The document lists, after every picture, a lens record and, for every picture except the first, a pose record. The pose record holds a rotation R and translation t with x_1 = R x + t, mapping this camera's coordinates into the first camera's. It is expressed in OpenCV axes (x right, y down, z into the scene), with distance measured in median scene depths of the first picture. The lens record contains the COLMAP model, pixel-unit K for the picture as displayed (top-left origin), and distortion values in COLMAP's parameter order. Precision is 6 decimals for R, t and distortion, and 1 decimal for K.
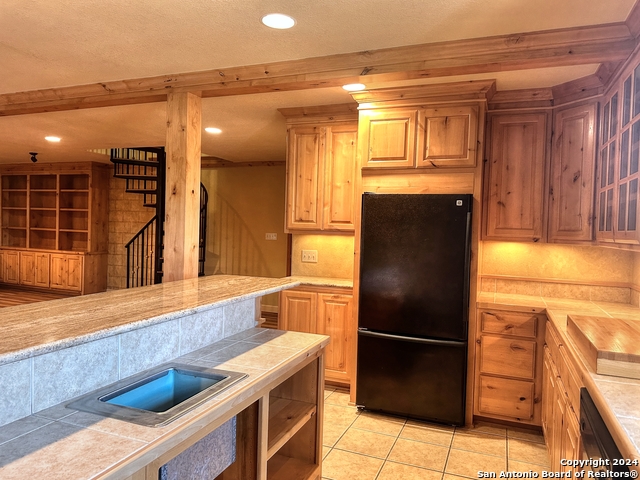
lens RADIAL K [[449.1, 0, 320.8], [0, 449.1, 239.0], [0, 0, 1]] dist [0.037448, -0.009843]
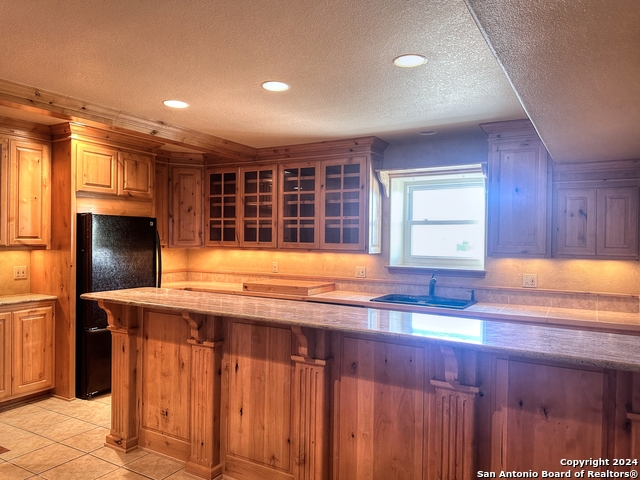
lens RADIAL K [[449.1, 0, 321.7], [0, 449.1, 240.5], [0, 0, 1]] dist [0.037448, -0.009843]
pose [[0.167802, -0.033095, 0.985265, -0.973291], [0.019404, 0.999354, 0.030264, -0.055768], [-0.985630, 0.014040, 0.168335, 0.201588]]
